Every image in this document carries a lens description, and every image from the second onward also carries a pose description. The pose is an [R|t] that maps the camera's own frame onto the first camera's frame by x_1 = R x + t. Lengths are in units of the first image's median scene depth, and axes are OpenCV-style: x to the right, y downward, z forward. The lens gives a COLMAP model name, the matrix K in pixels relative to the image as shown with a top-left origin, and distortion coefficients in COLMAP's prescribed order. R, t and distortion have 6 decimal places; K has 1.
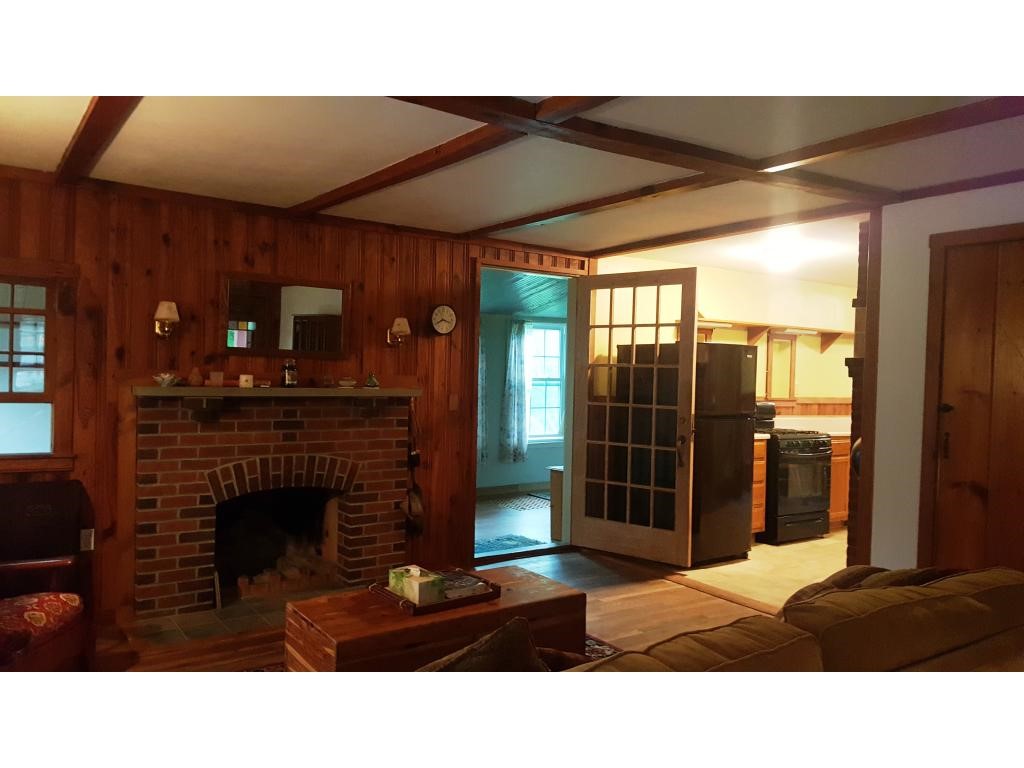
lens RADIAL K [[743.9, 0, 506.5], [0, 743.9, 389.0], [0, 0, 1]] dist [0.144903, -0.216391]
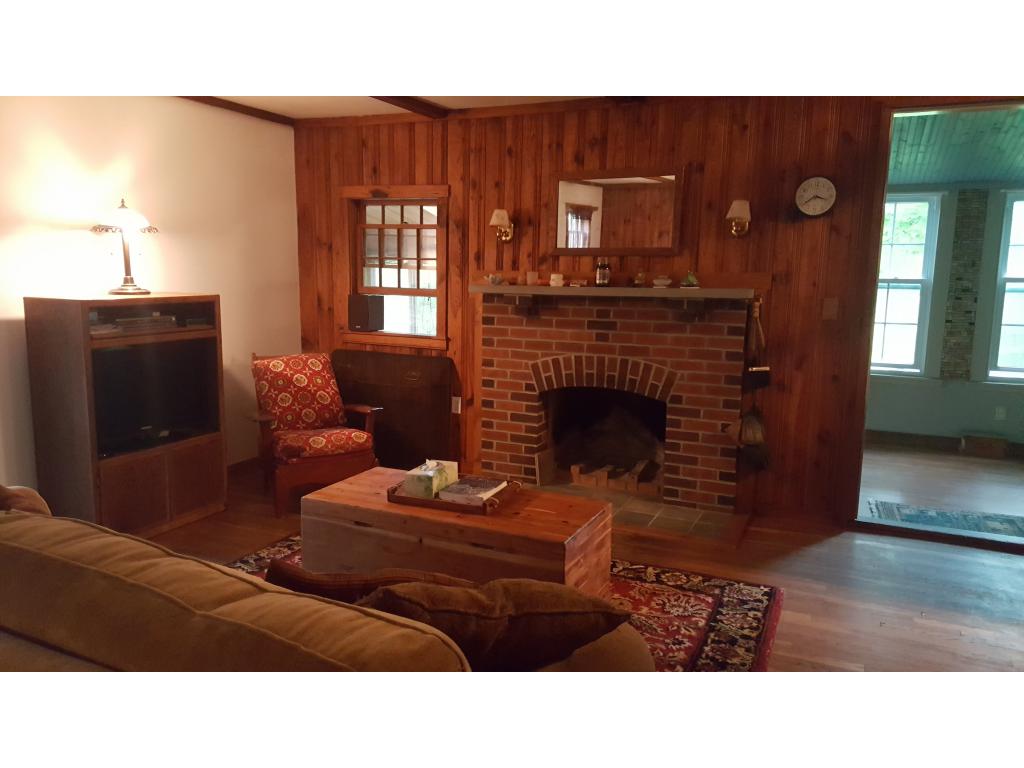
lens RADIAL K [[743.9, 0, 506.5], [0, 743.9, 389.0], [0, 0, 1]] dist [0.144903, -0.216391]
pose [[0.495524, 0.115145, -0.860928, 0.510604], [-0.021465, 0.992495, 0.120387, 0.015727], [0.868329, -0.041175, 0.494277, 0.403429]]
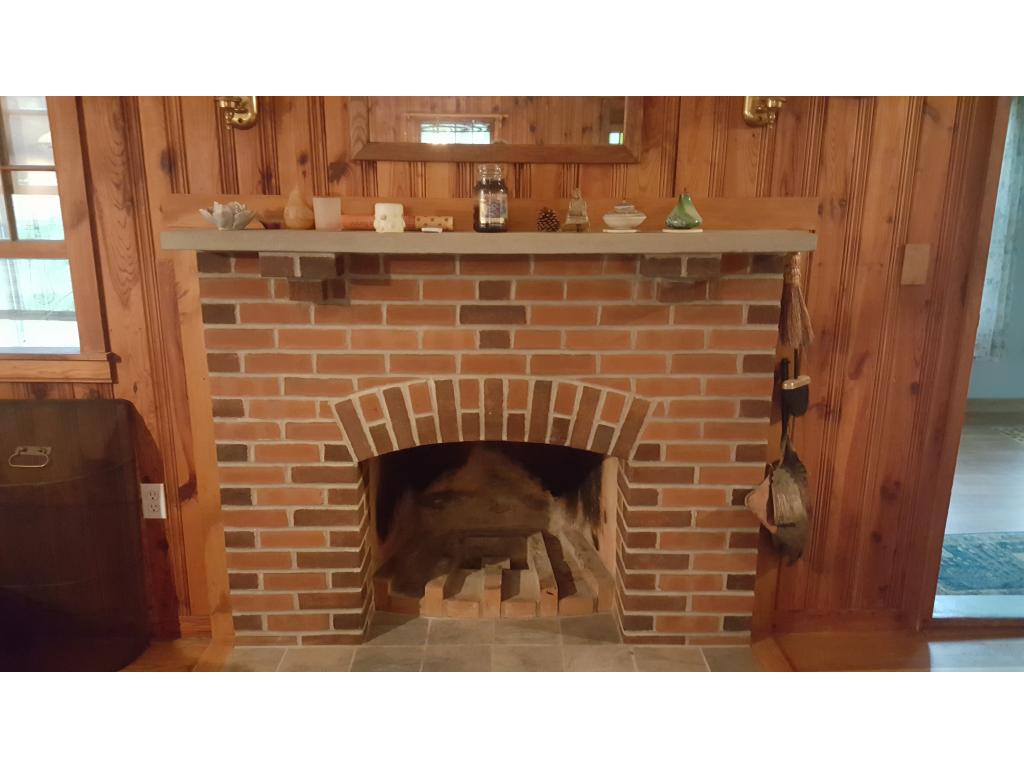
lens RADIAL K [[743.9, 0, 506.5], [0, 743.9, 389.0], [0, 0, 1]] dist [0.144903, -0.216391]
pose [[0.822008, 0.118423, -0.557027, -0.018554], [0.004054, 0.976898, 0.213668, -0.005842], [0.569461, -0.177895, 0.802538, 0.629401]]
